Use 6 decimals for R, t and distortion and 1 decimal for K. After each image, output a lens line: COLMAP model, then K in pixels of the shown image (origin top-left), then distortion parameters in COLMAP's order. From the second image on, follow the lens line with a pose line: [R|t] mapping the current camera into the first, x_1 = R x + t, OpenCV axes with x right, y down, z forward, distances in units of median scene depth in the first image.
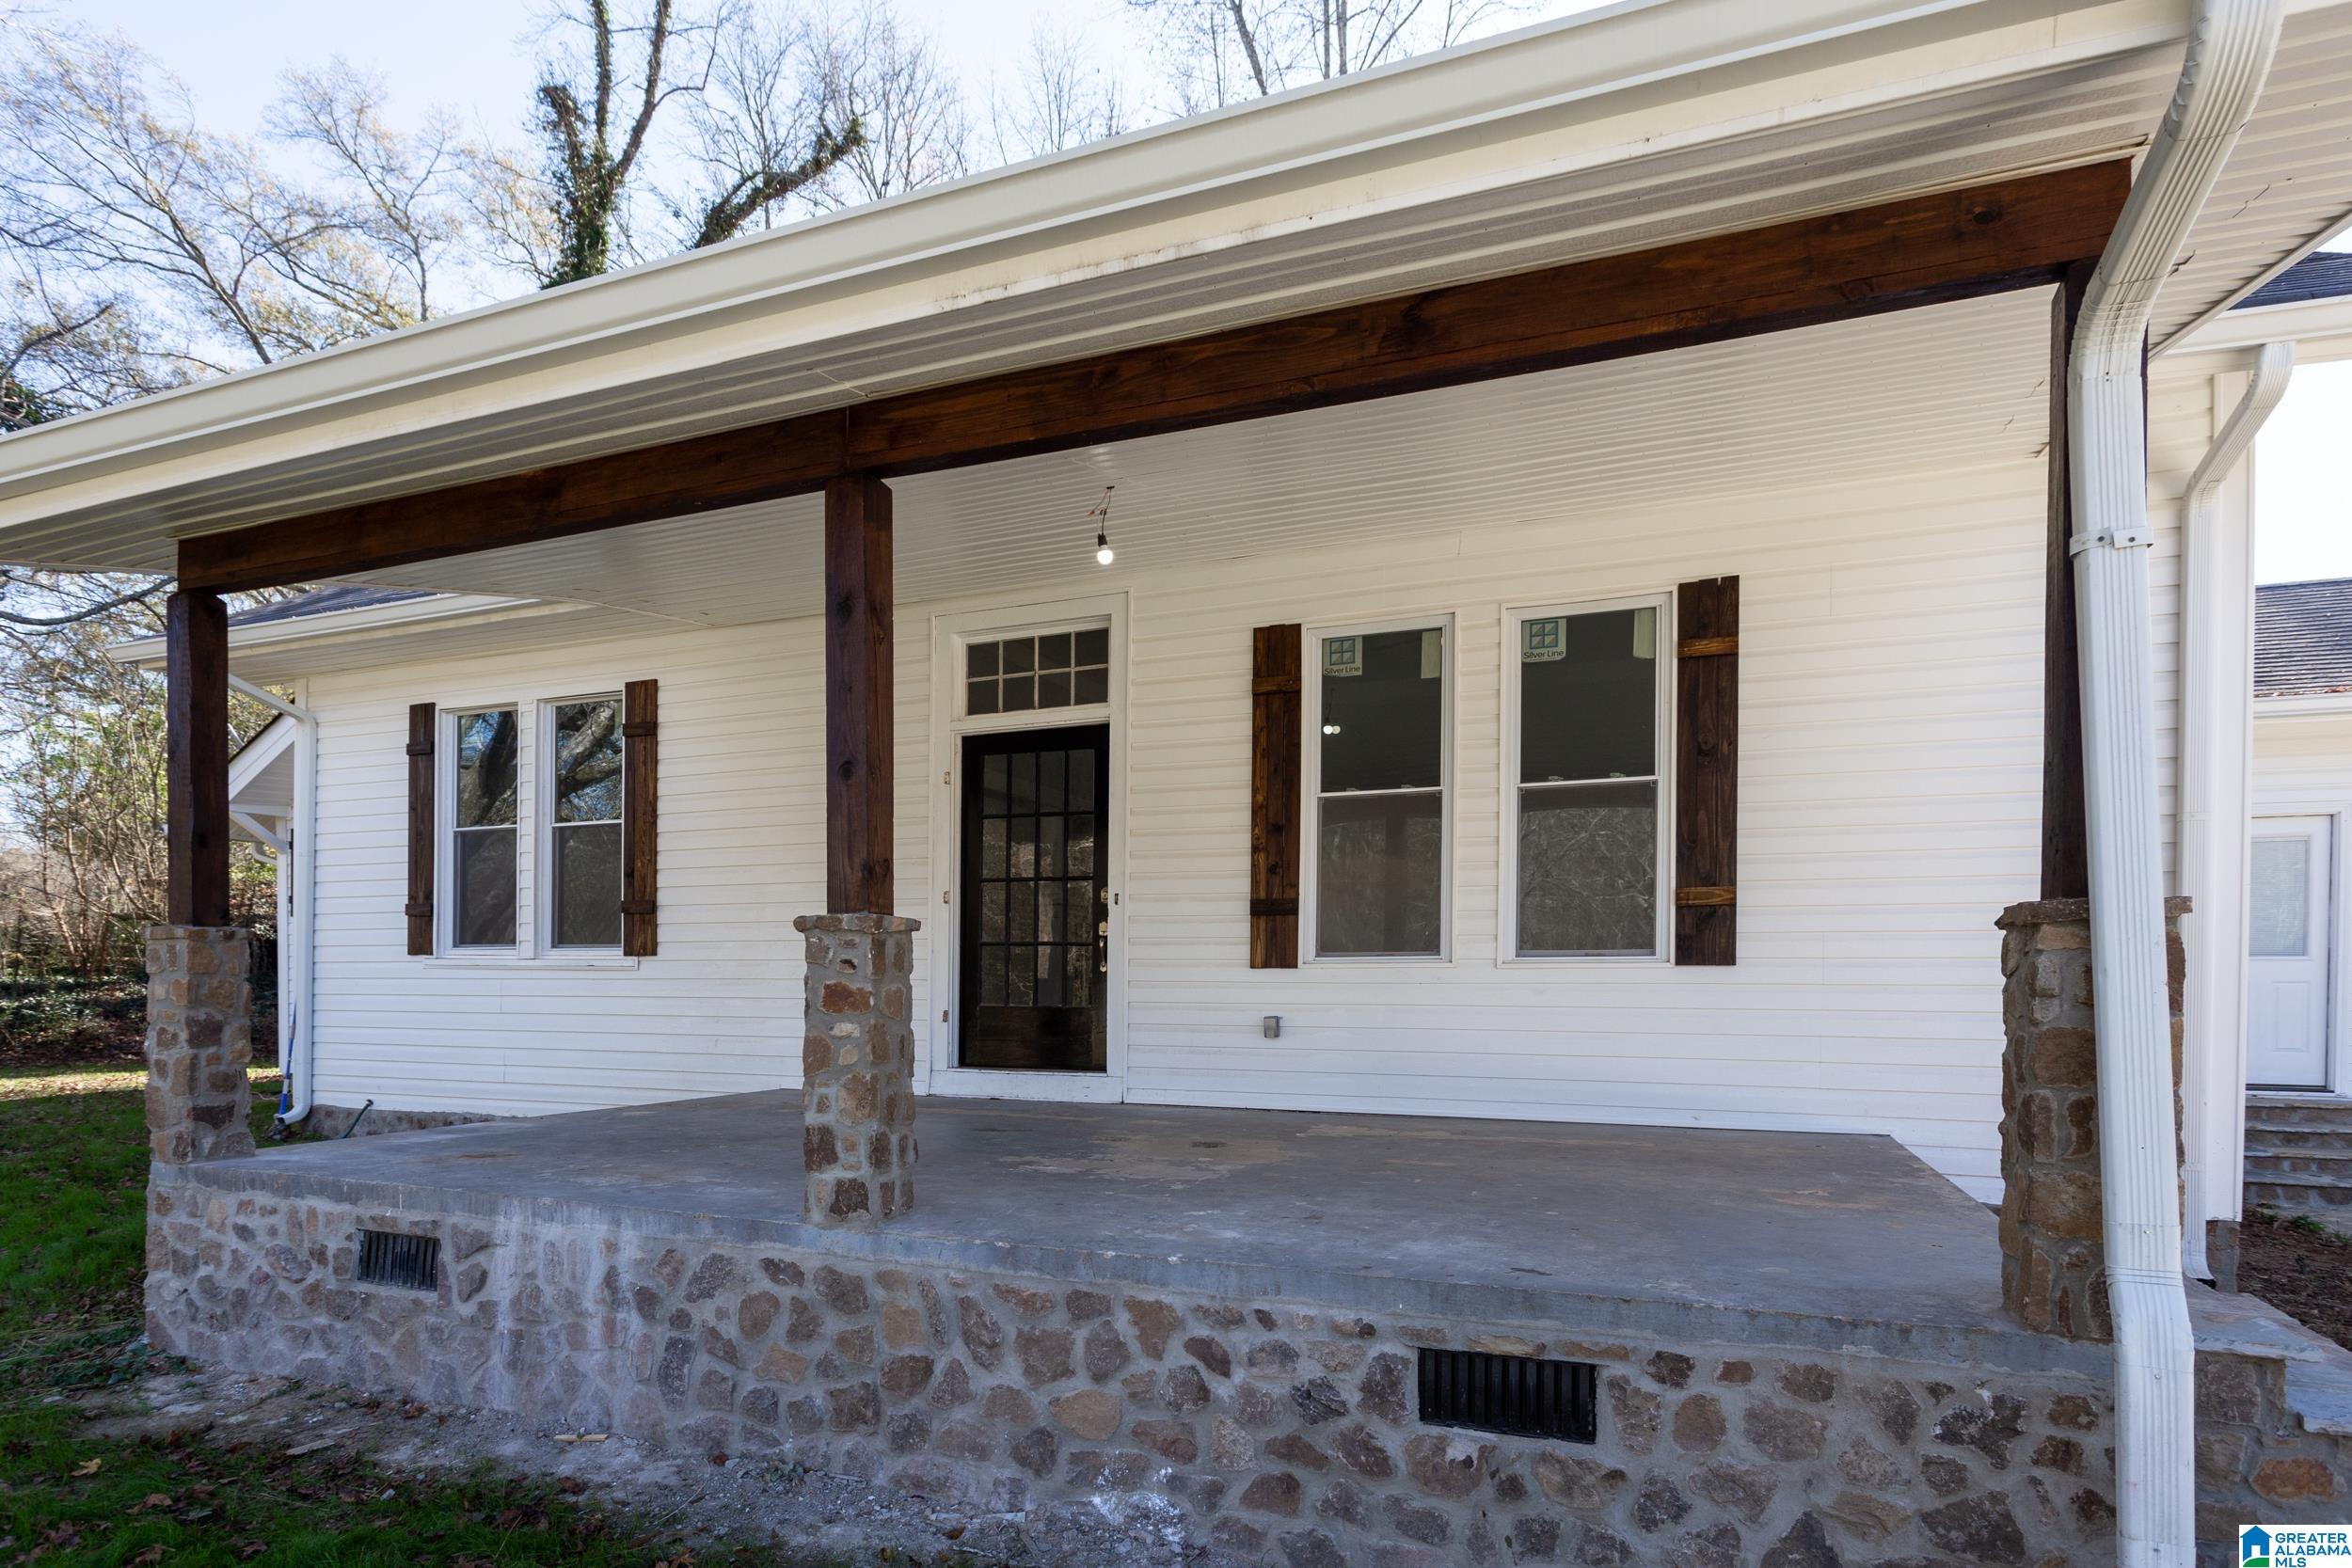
lens RADIAL K [[1189.0, 0, 1199.8], [0, 1189.0, 996.9], [0, 0, 1]] dist [-0.002601, 0.001960]
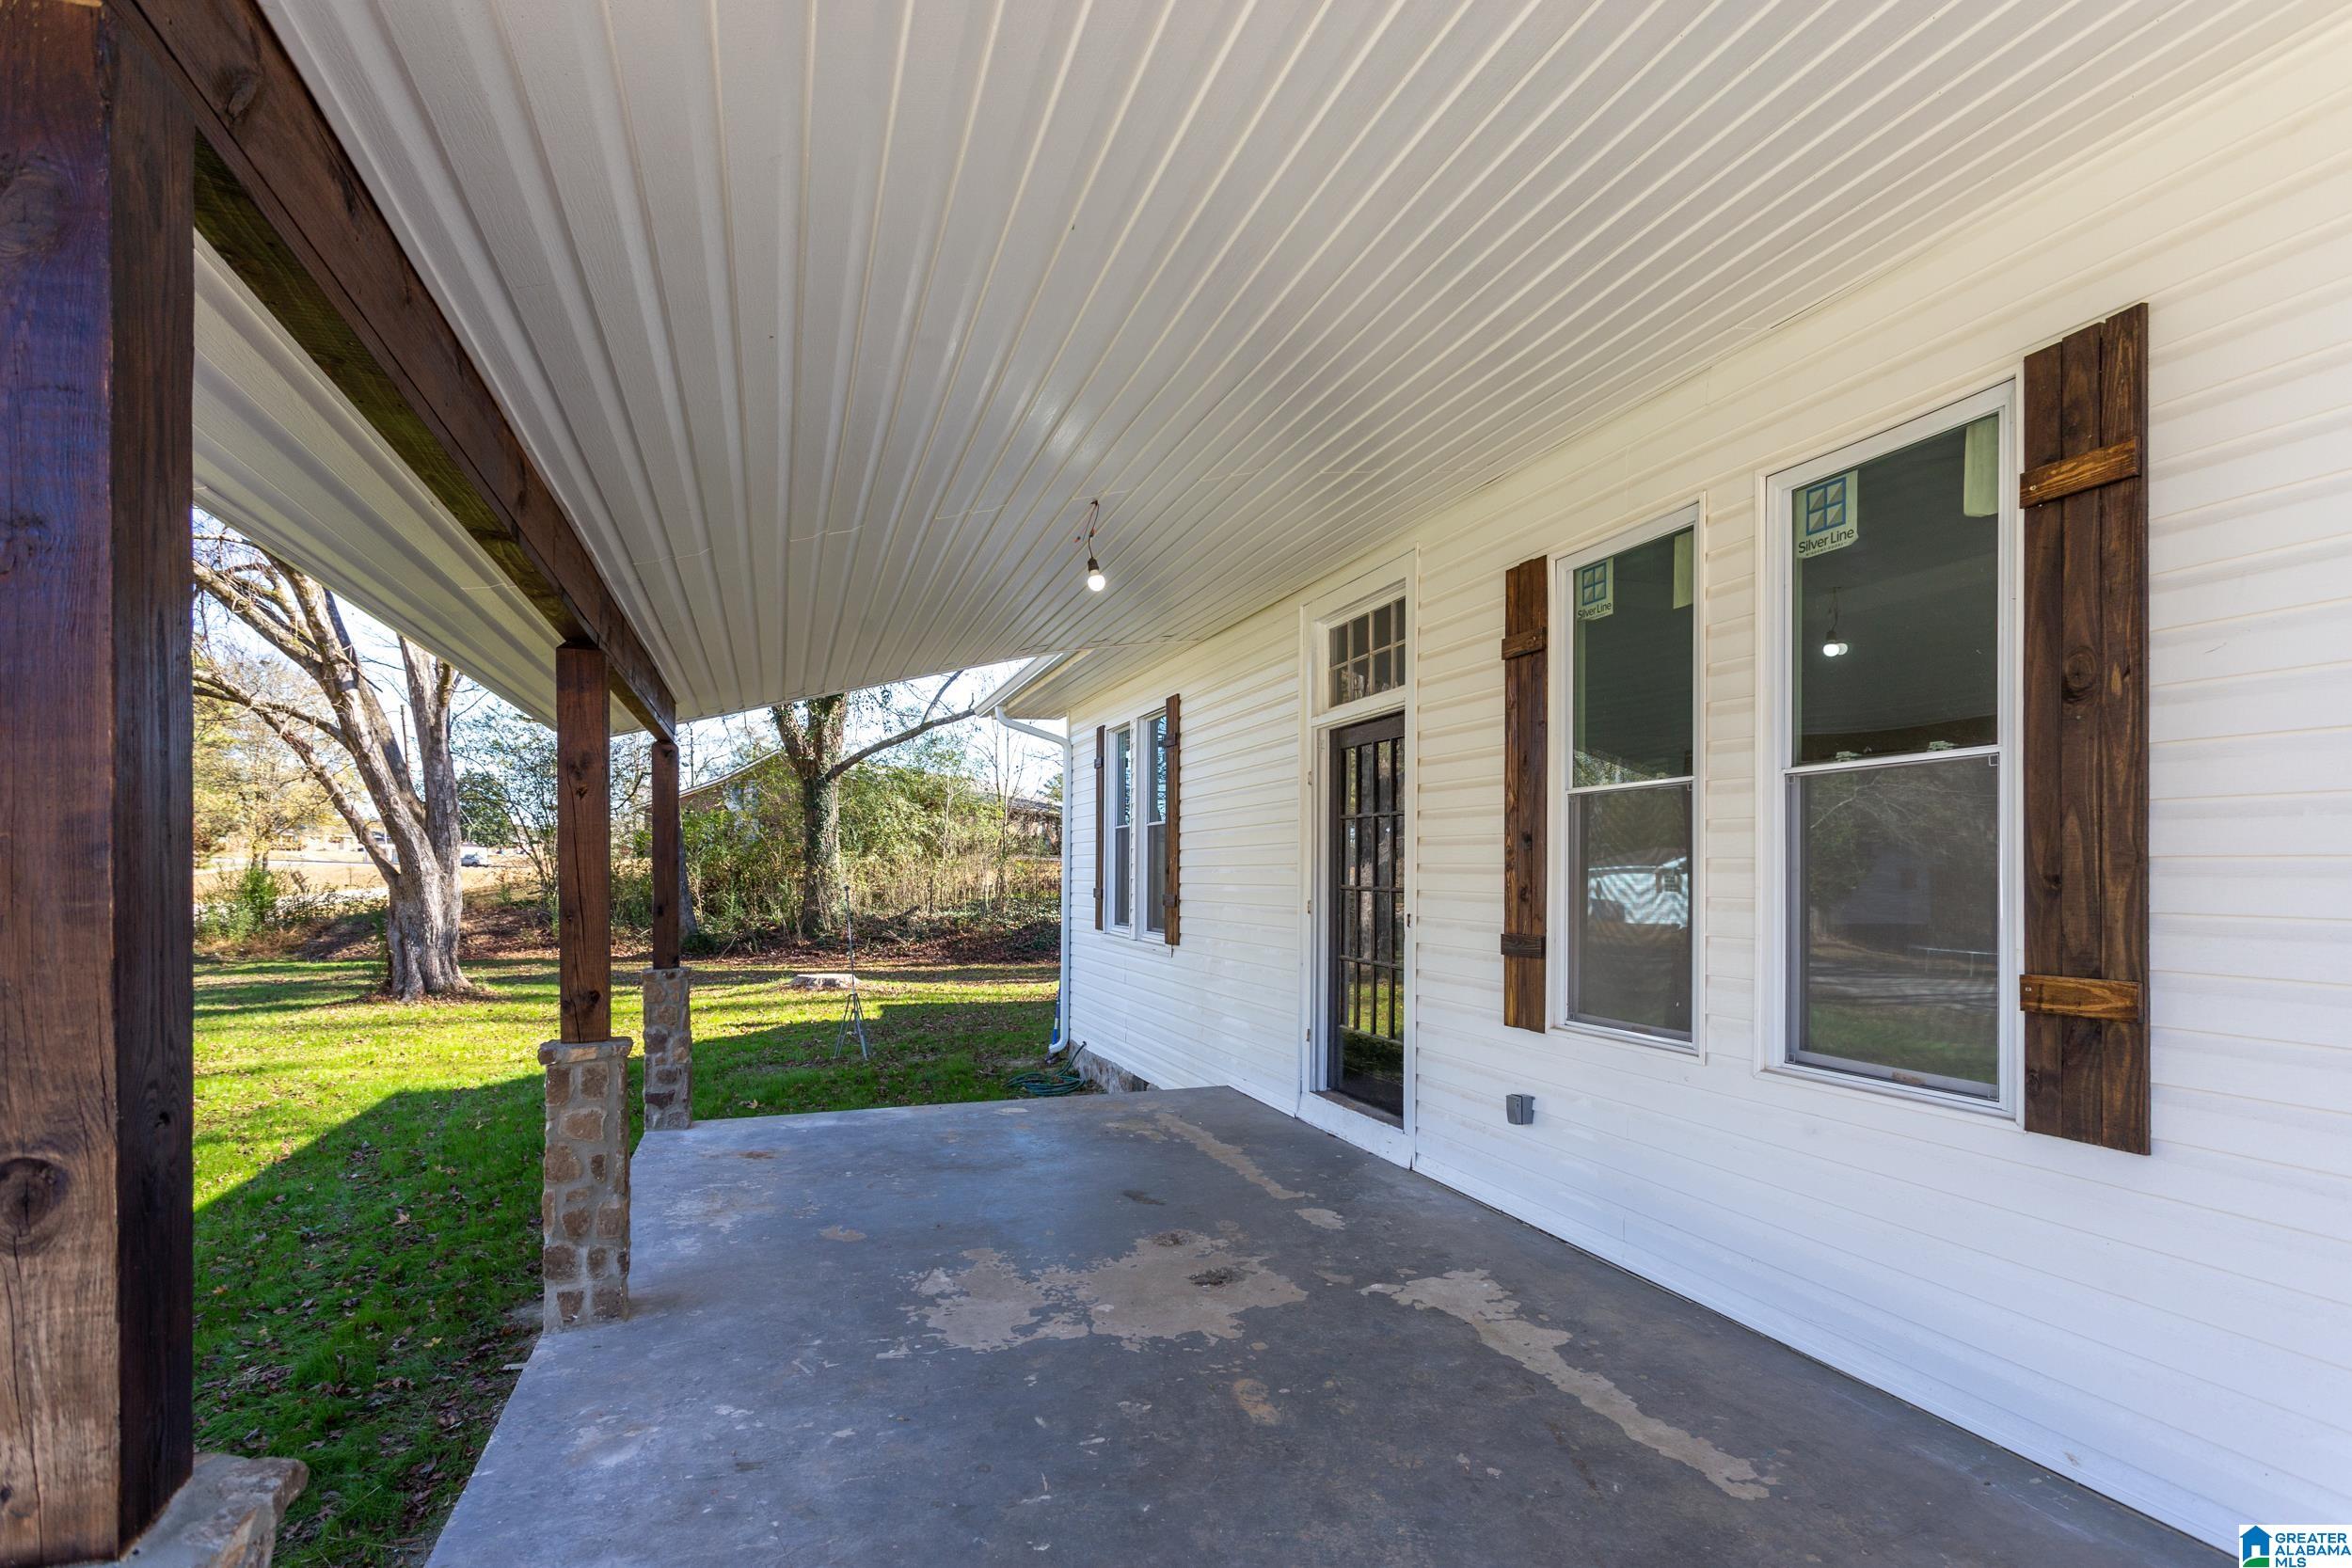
lens RADIAL K [[1189.0, 0, 1207.0], [0, 1189.0, 865.4], [0, 0, 1]] dist [-0.002601, 0.001960]
pose [[0.654432, -0.010875, -0.756042, 0.485996], [-0.002663, 0.999857, -0.016687, -0.112099], [0.756116, 0.012934, 0.654310, 0.372621]]
